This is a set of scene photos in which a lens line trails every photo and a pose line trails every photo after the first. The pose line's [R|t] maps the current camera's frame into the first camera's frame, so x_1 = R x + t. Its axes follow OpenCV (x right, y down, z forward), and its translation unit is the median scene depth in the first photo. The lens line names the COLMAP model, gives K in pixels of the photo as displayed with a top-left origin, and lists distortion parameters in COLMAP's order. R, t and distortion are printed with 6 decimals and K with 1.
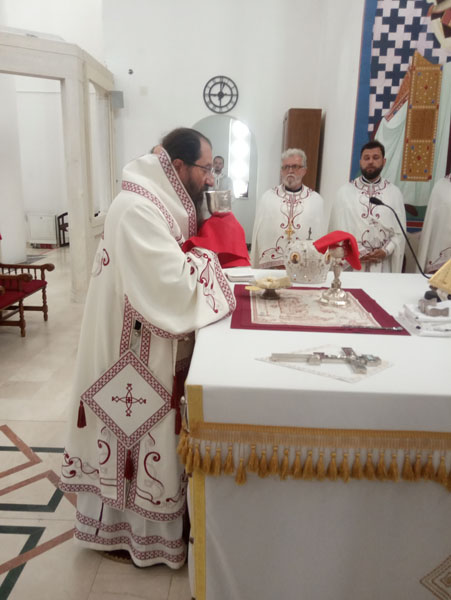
lens RADIAL K [[583.2, 0, 225.4], [0, 583.2, 319.6], [0, 0, 1]] dist [0.018380, -0.011626]
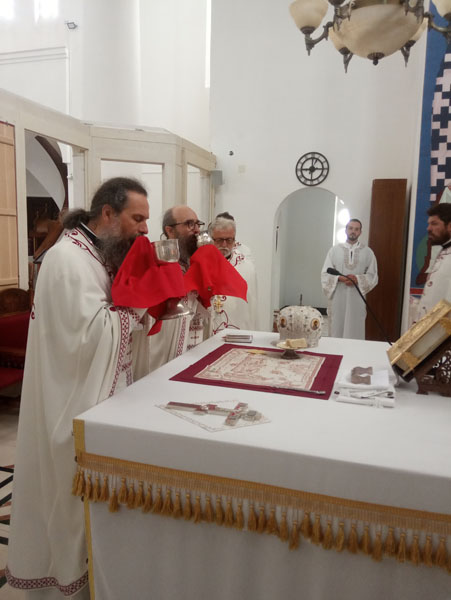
lens RADIAL K [[594.6, 0, 225.5], [0, 594.6, 300.0], [0, 0, 1]] dist [0.061614, -0.014646]
pose [[0.945386, 0.031884, -0.324389, 0.258873], [-0.076278, 0.989211, -0.125075, -0.000962], [0.316901, 0.142988, 0.937618, -0.045318]]
